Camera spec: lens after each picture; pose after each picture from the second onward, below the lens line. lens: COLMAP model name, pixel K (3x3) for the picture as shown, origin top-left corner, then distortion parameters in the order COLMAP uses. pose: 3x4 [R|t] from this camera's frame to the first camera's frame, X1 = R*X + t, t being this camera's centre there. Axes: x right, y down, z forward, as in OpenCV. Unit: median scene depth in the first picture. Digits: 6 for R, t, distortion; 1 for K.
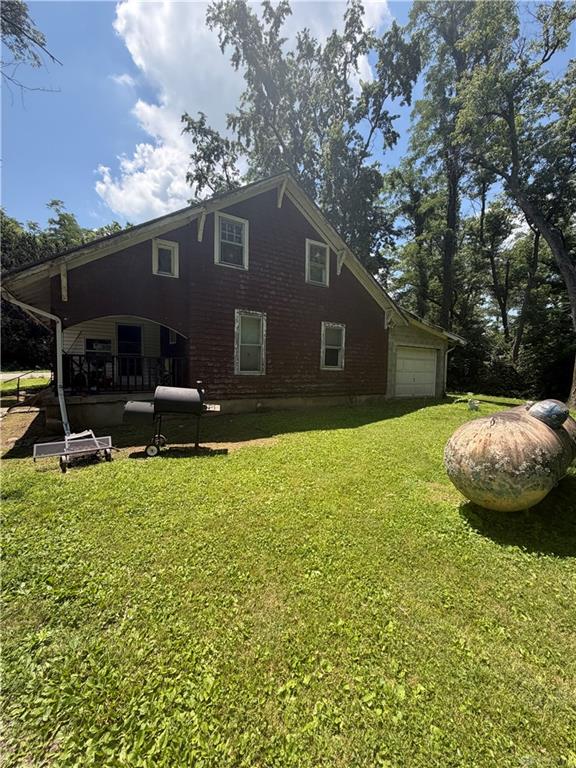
lens RADIAL K [[308.1, 0, 286.5], [0, 308.1, 382.9], [0, 0, 1]] dist [-0.017215, -0.000028]
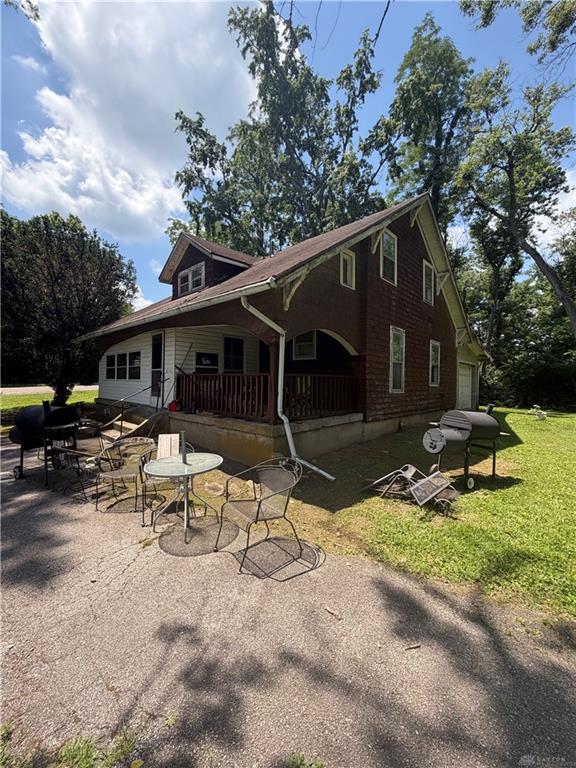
lens RADIAL K [[308.1, 0, 287.1], [0, 308.1, 383.4], [0, 0, 1]] dist [-0.017215, -0.000028]
pose [[0.968830, -0.010254, 0.247513, -0.312137], [0.020600, 0.999017, -0.039244, -0.011620], [-0.246867, 0.043119, 0.968090, 0.067682]]
